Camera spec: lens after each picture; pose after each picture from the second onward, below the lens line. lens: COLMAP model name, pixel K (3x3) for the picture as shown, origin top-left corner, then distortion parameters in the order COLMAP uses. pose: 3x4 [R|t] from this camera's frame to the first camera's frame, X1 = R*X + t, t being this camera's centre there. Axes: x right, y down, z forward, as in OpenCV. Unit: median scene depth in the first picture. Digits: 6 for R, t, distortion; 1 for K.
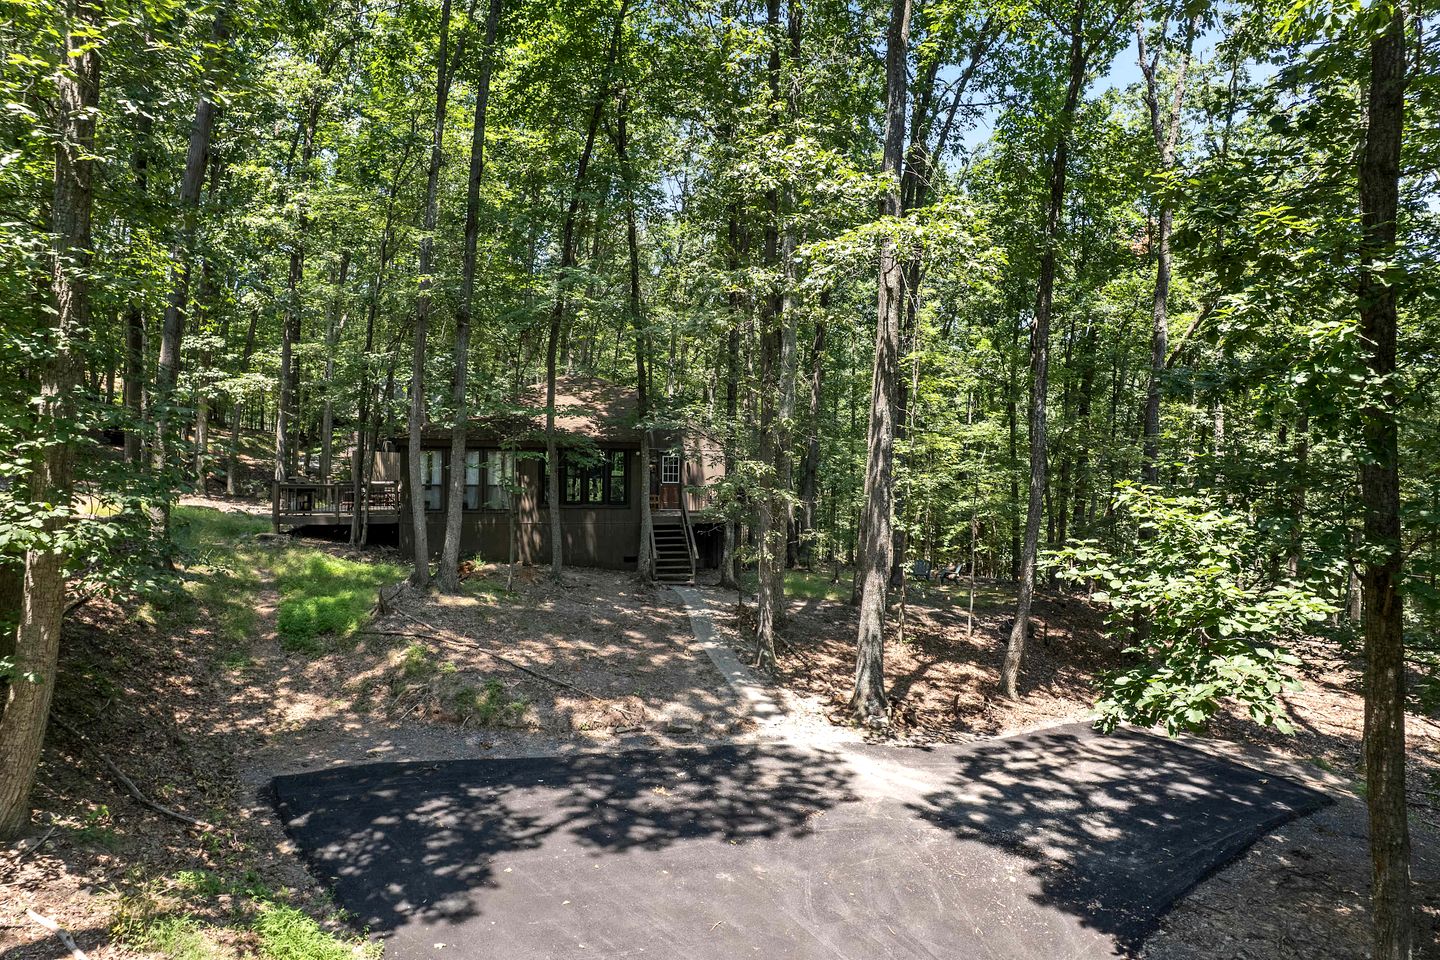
lens RADIAL K [[2645.9, 0, 720.2], [0, 2645.9, 479.8], [0, 0, 1]] dist [-0.021987, 0.000000]
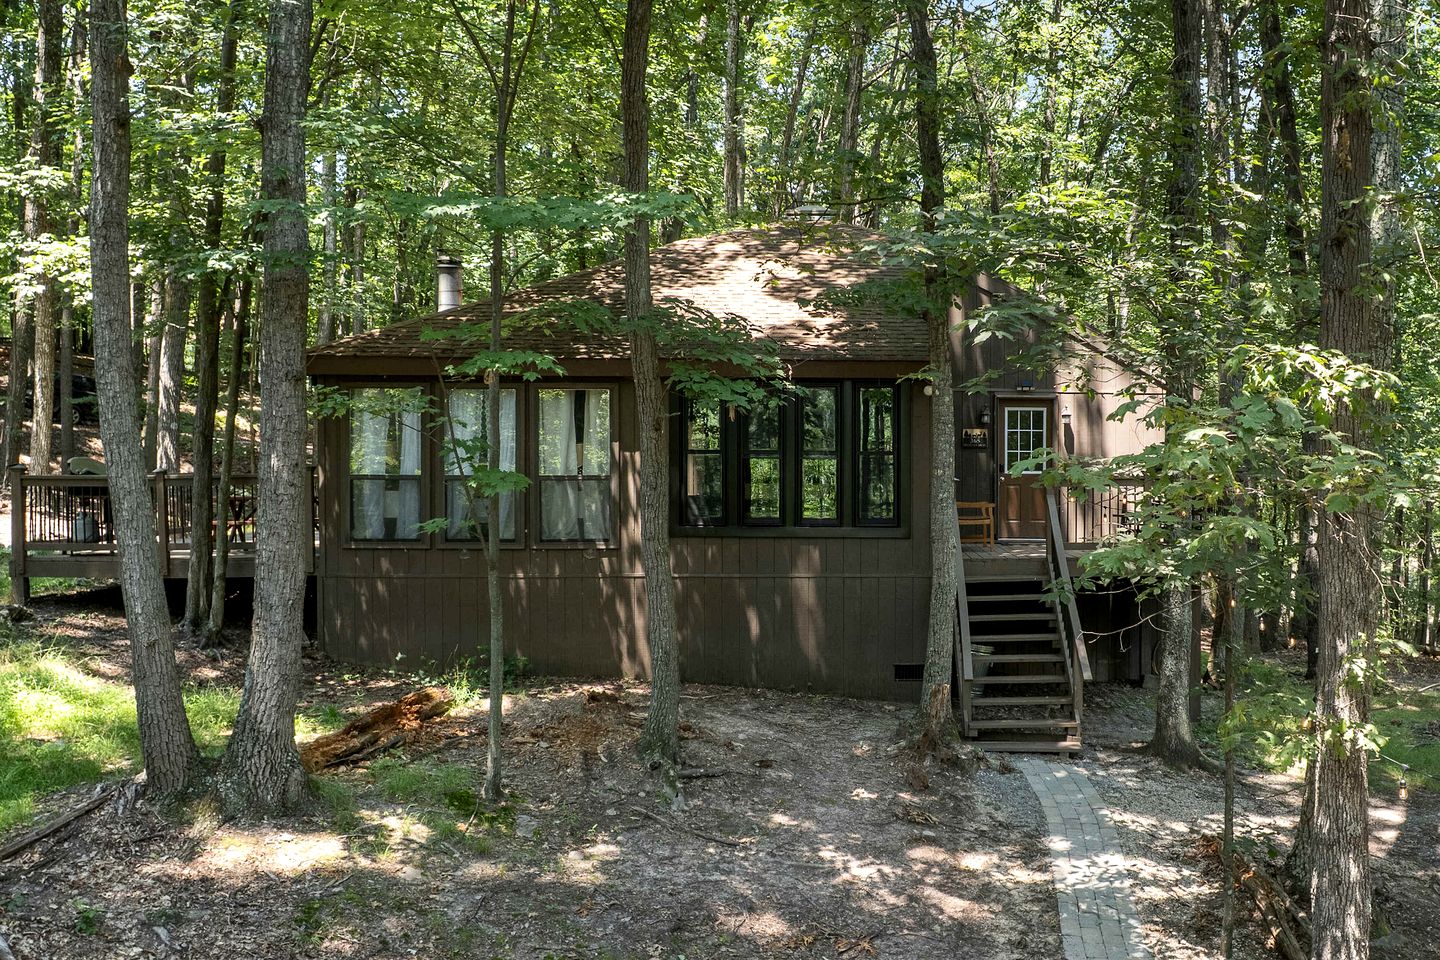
lens RADIAL K [[2645.9, 0, 720.6], [0, 2645.9, 477.0], [0, 0, 1]] dist [-0.021987, 0.000000]
pose [[0.988058, -0.004832, -0.154008, -0.002583], [0.003624, 0.999960, -0.008123, 0.005365], [0.154041, 0.007468, 0.988036, 0.637428]]
